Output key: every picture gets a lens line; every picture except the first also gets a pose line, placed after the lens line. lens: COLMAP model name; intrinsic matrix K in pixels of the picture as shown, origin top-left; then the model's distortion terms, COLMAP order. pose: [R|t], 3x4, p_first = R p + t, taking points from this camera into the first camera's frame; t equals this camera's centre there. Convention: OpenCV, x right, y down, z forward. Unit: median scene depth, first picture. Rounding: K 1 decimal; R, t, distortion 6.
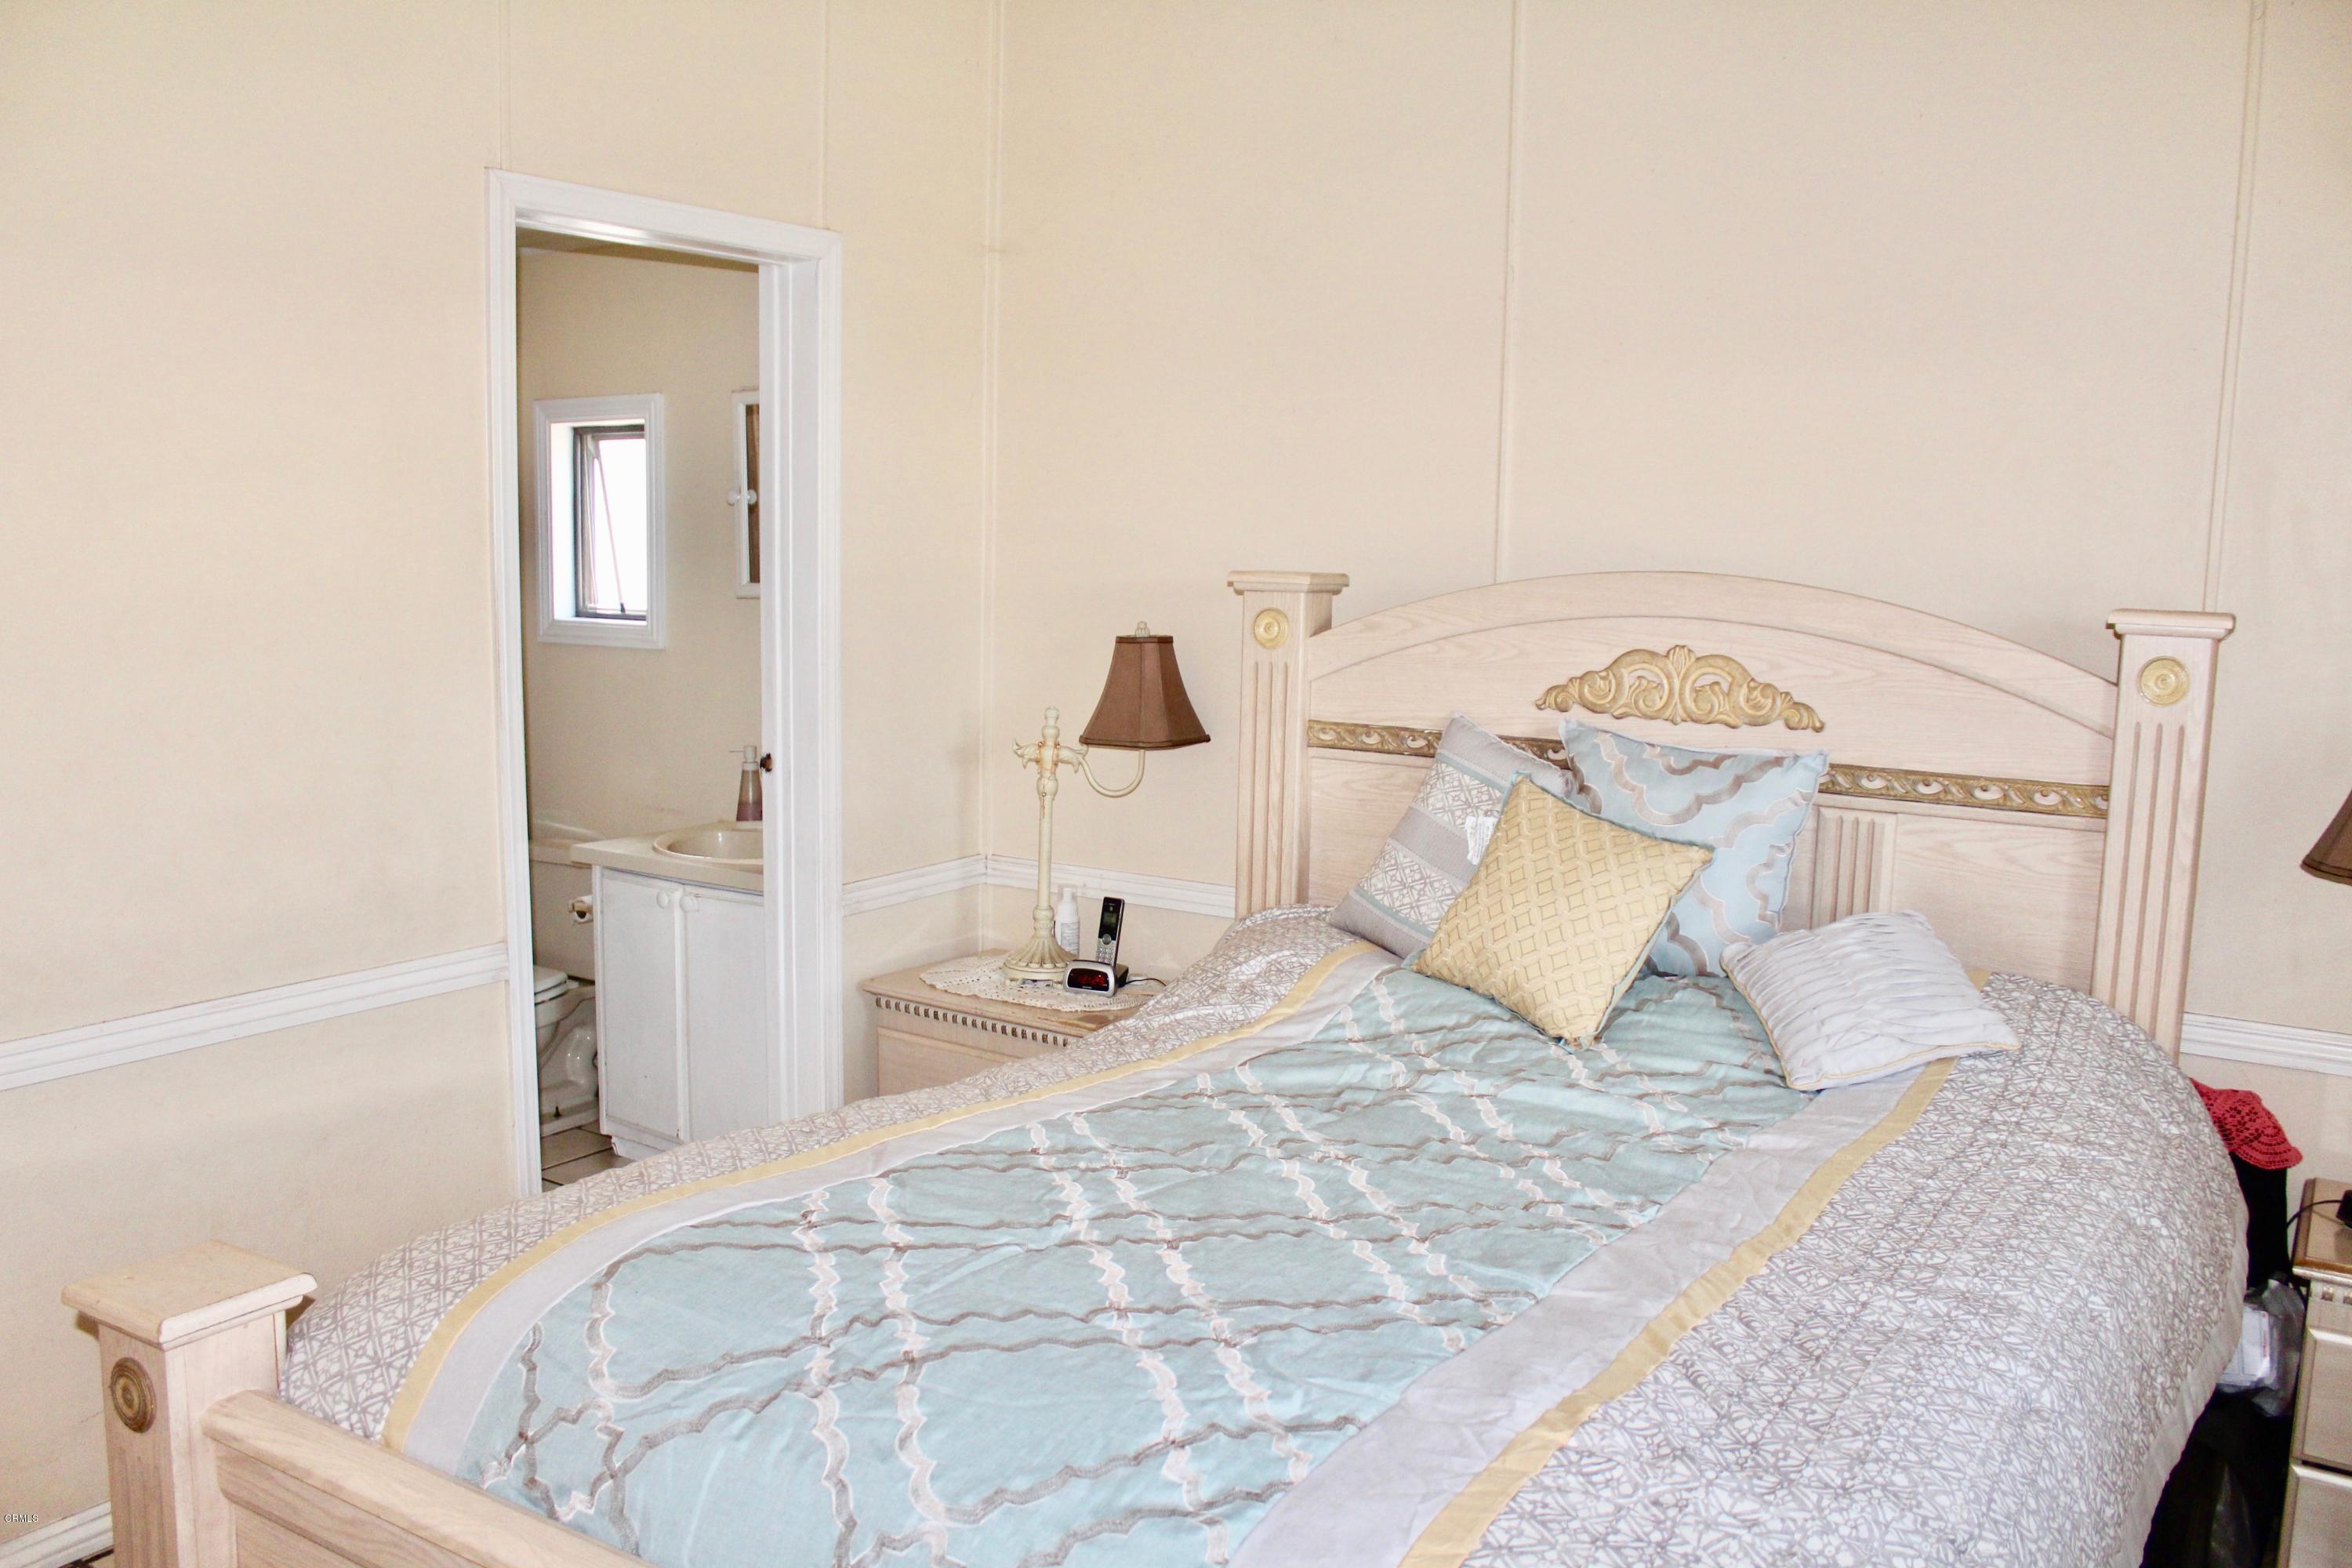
lens RADIAL K [[1958.3, 0, 1172.2], [0, 1958.3, 781.6], [0, 0, 1]] dist [-0.157519, 0.151513]
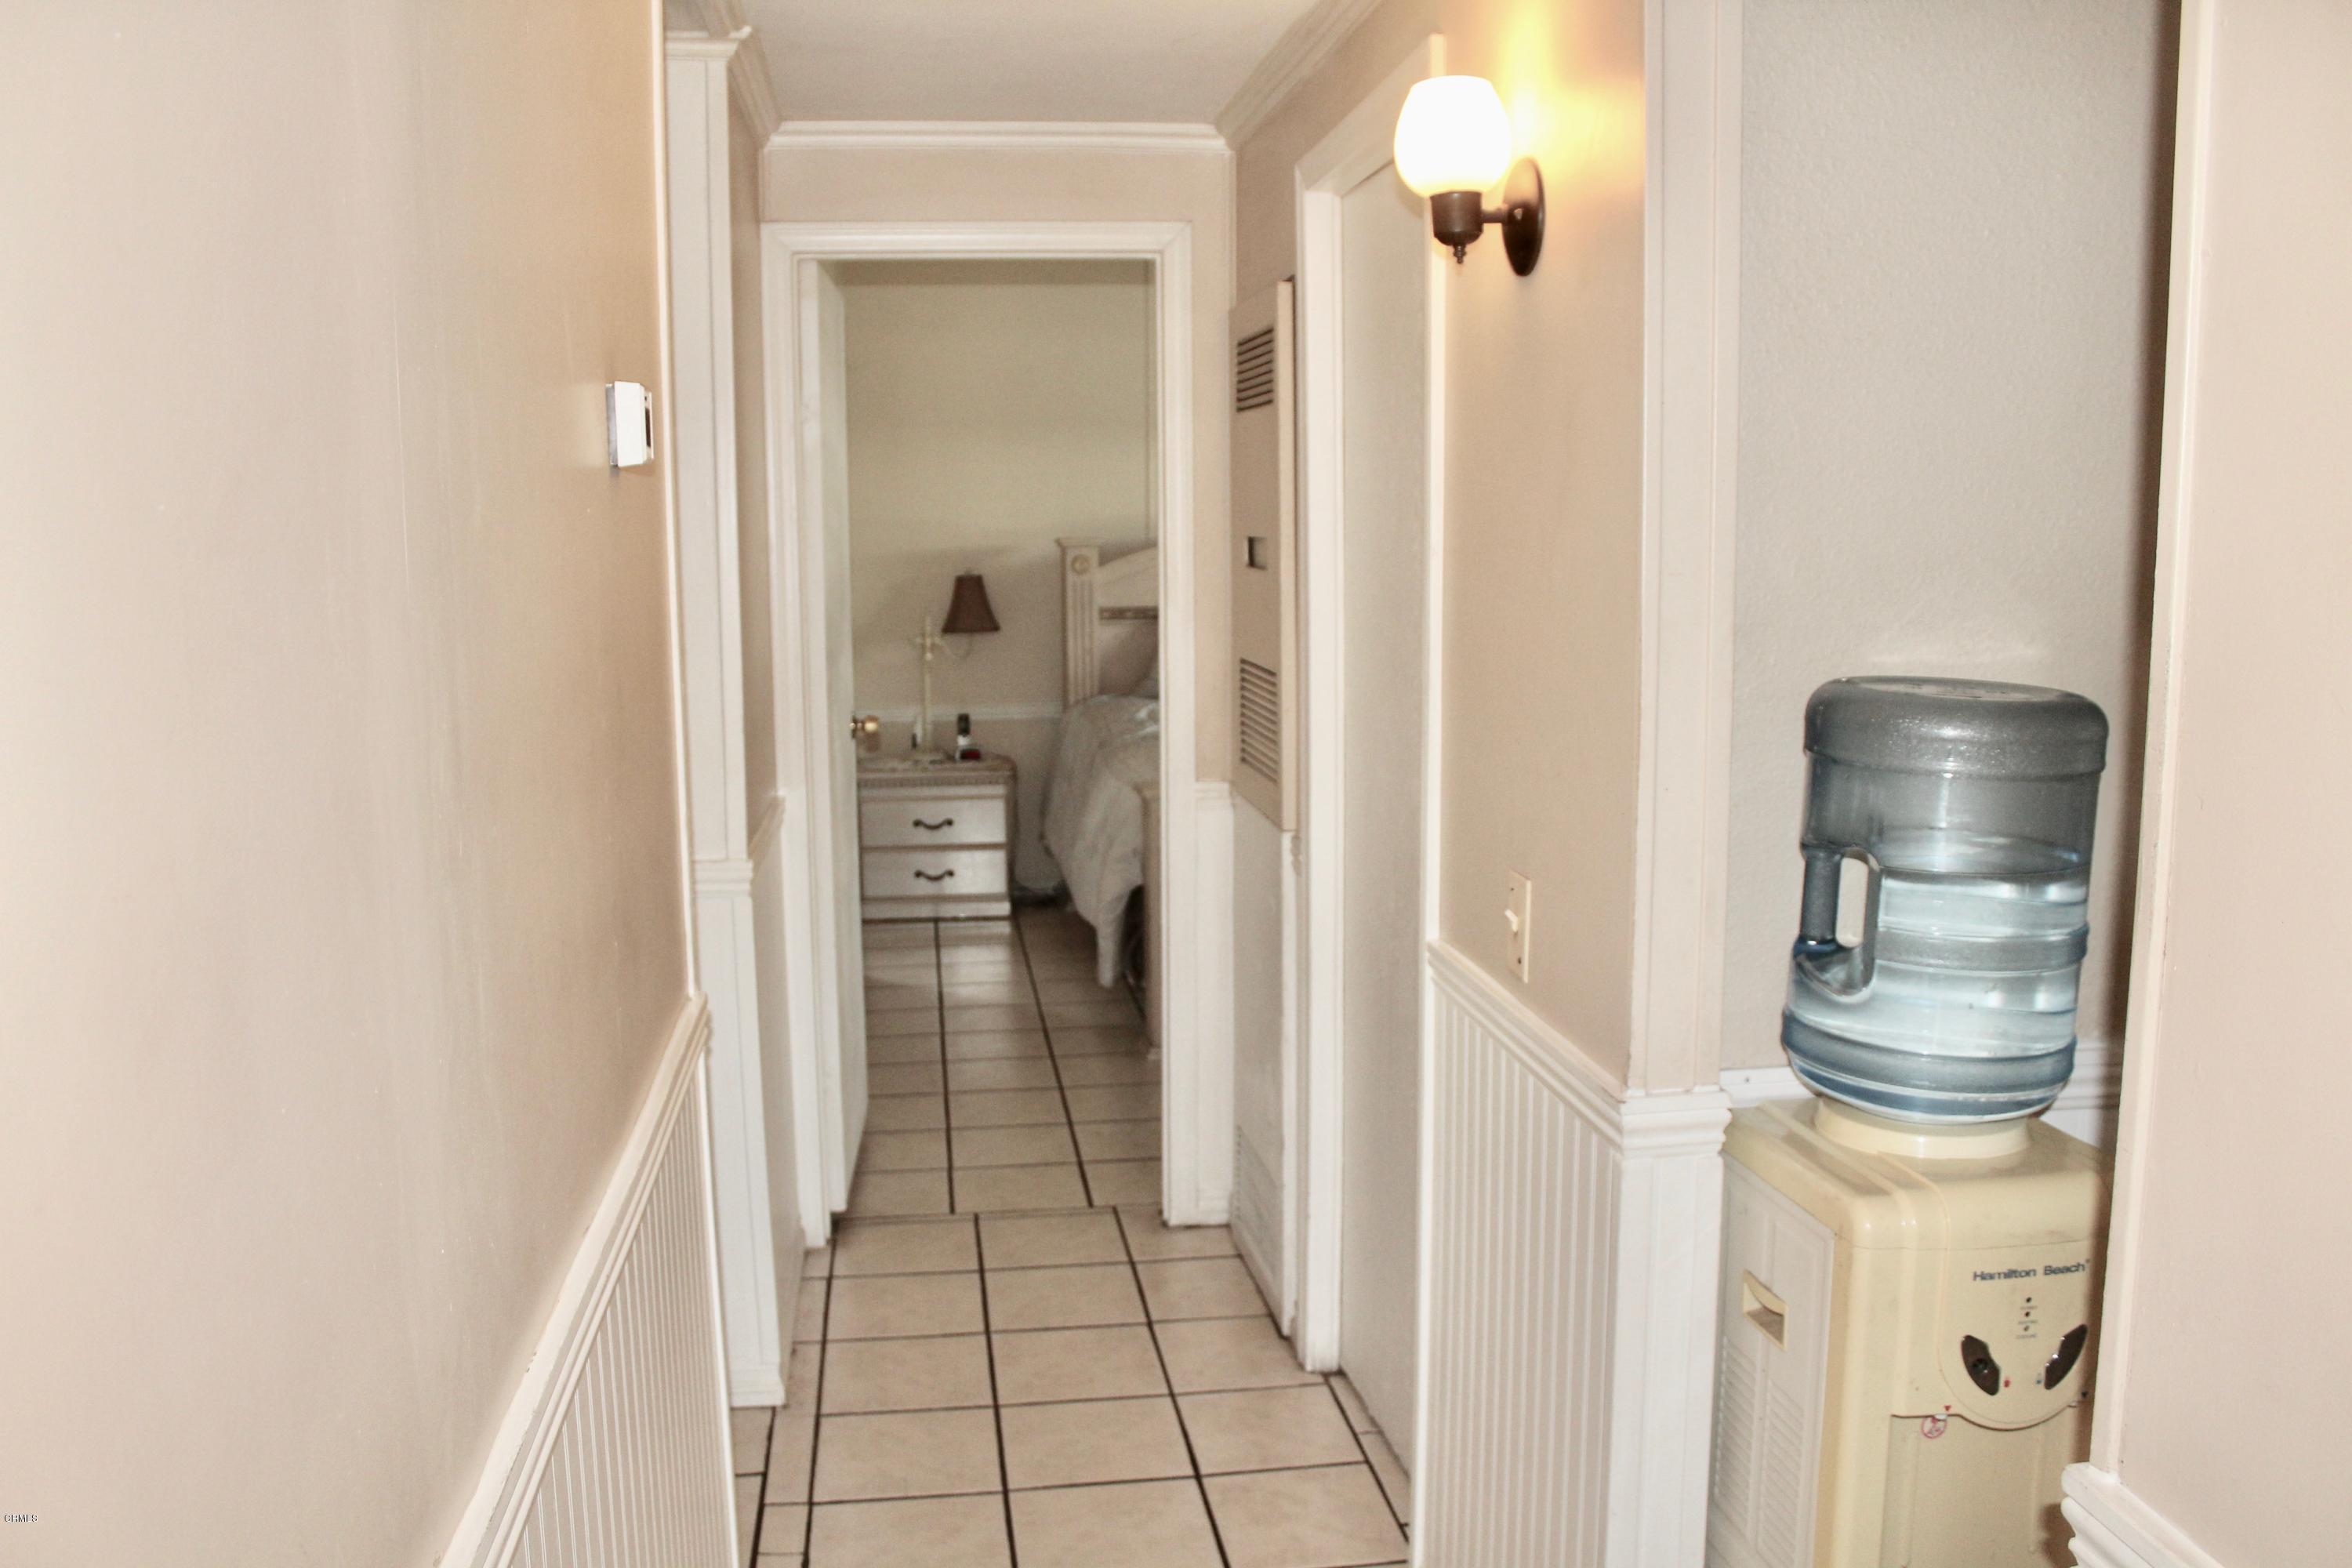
lens RADIAL K [[1958.3, 0, 1172.2], [0, 1958.3, 781.6], [0, 0, 1]] dist [-0.157519, 0.151513]
pose [[0.750069, -0.103213, 0.653256, -1.350573], [0.102595, 0.993949, 0.039242, 0.084317], [-0.653354, 0.037587, 0.756119, -0.665707]]
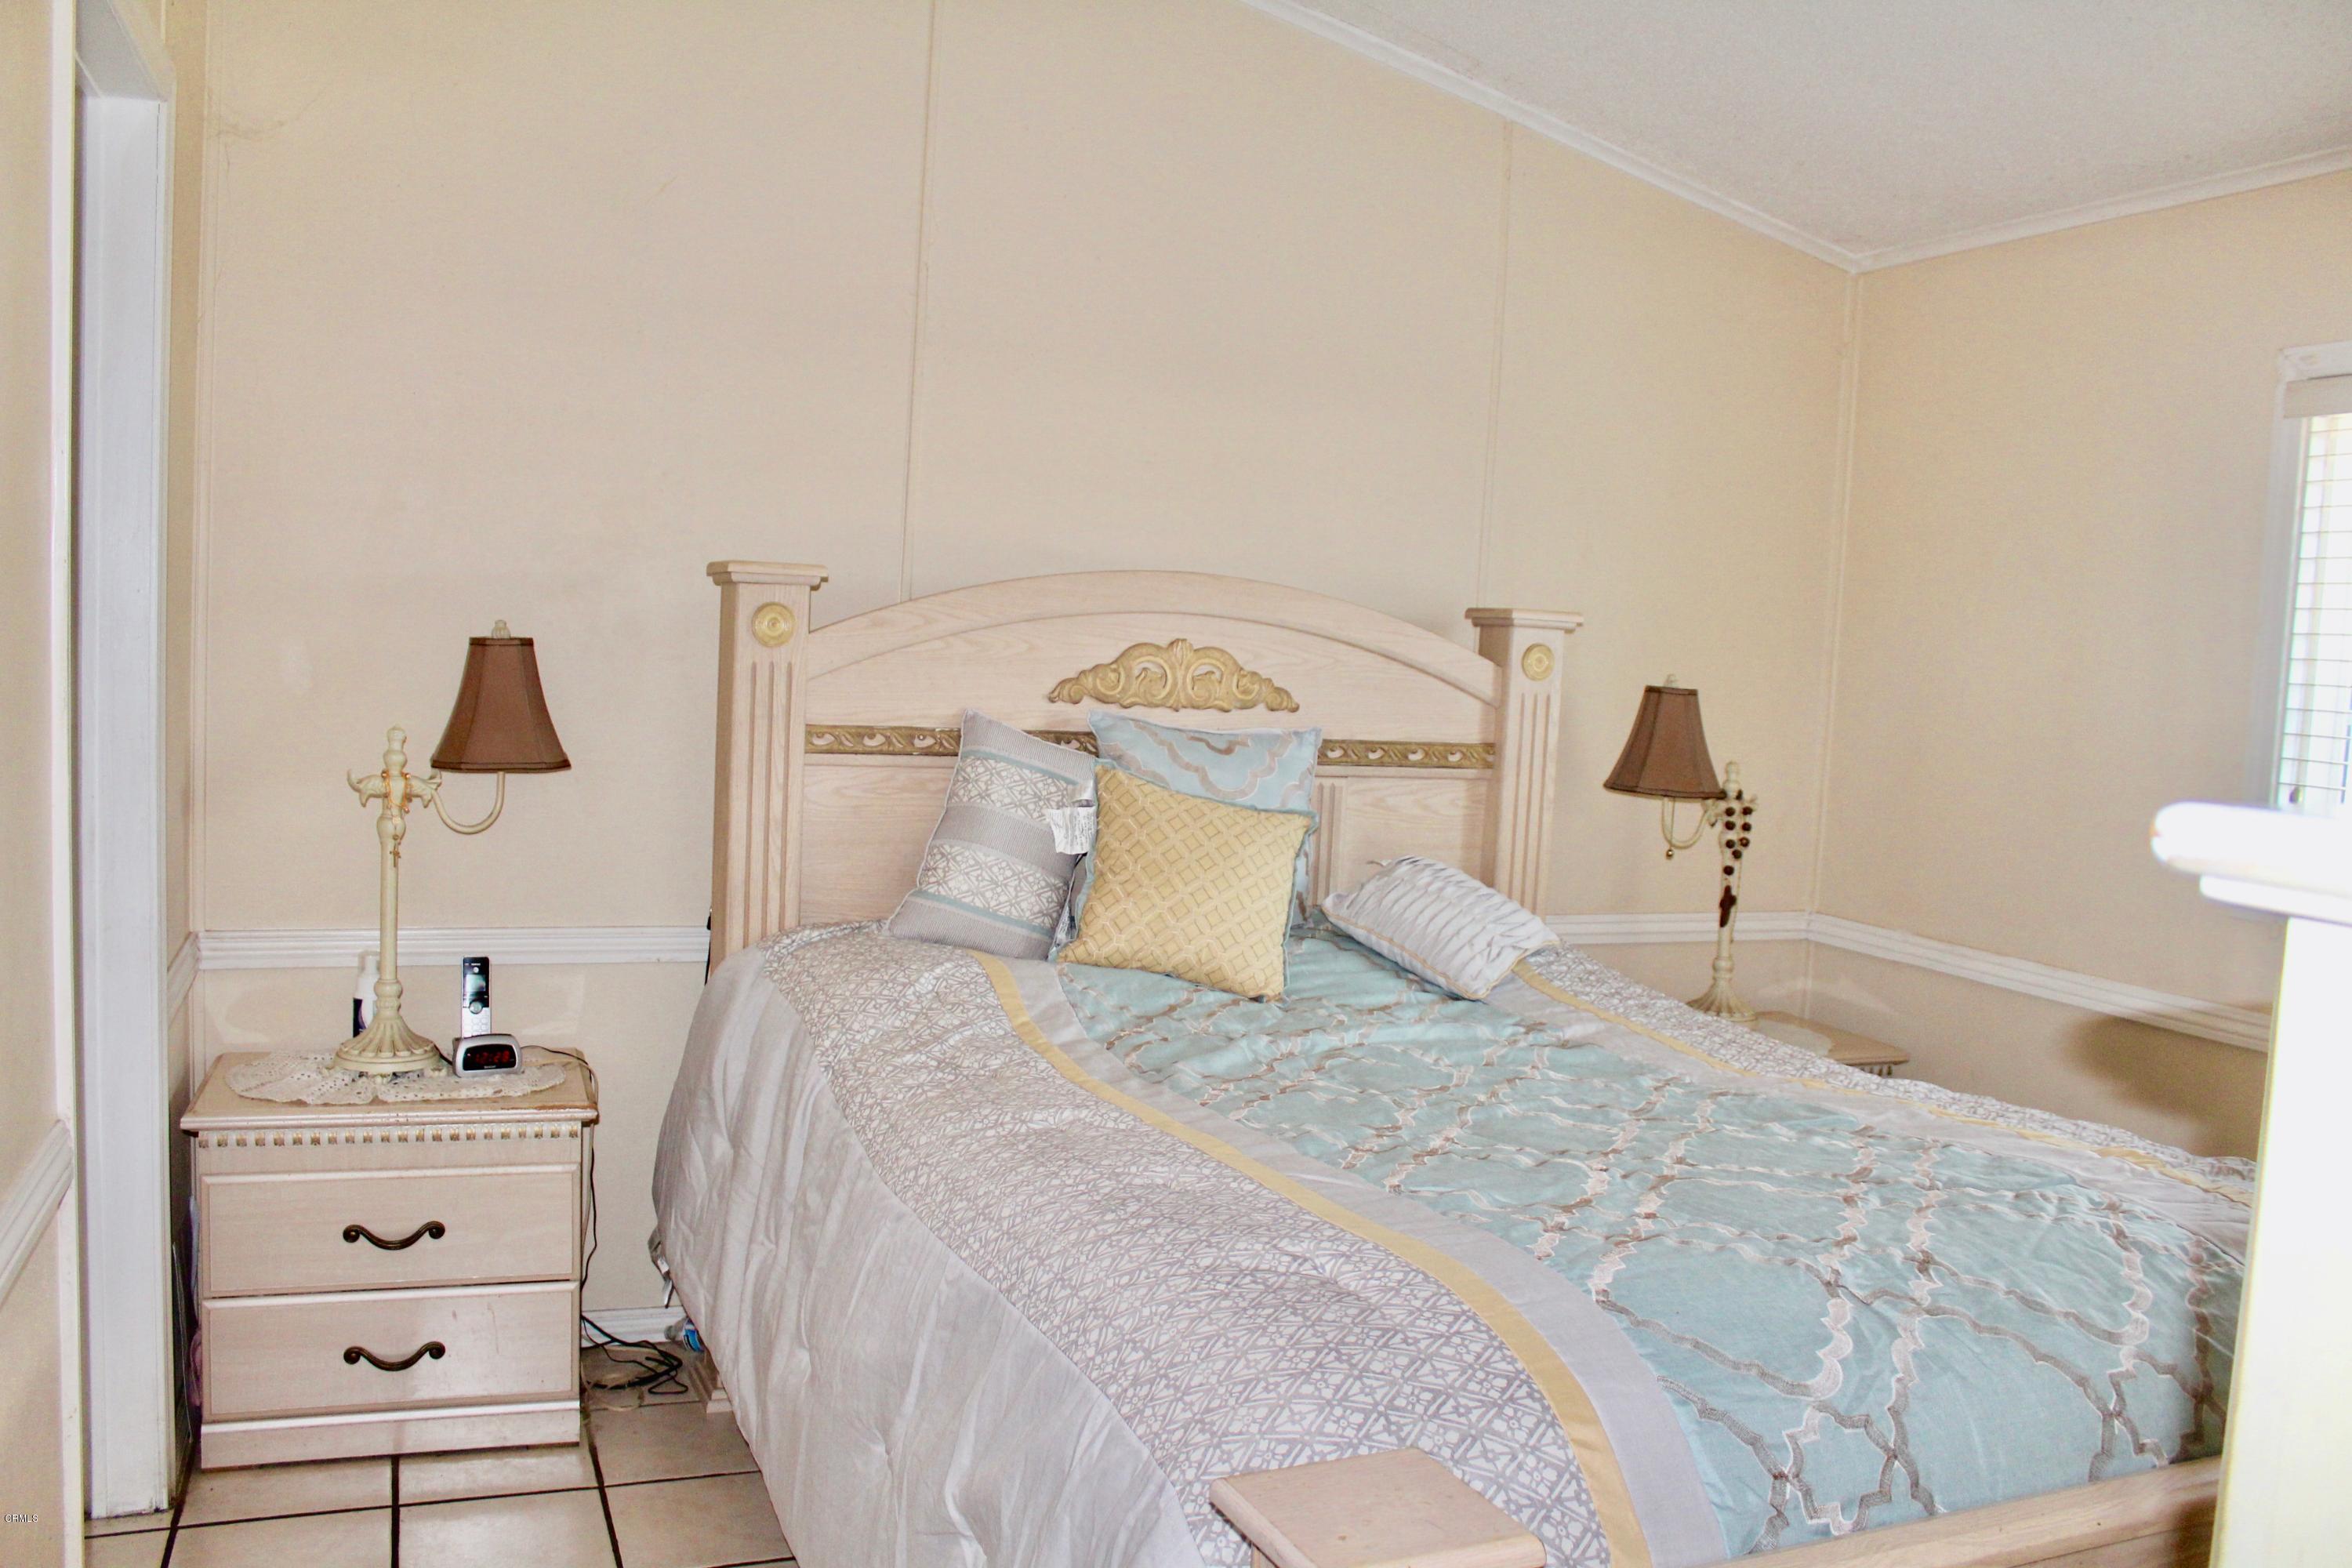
lens RADIAL K [[1958.3, 0, 1172.2], [0, 1958.3, 781.6], [0, 0, 1]] dist [-0.157519, 0.151513]
pose [[0.567089, -0.056706, 0.821702, -0.633125], [0.068352, 0.997426, 0.021661, -0.013528], [-0.820815, 0.043882, 0.569505, 0.362352]]
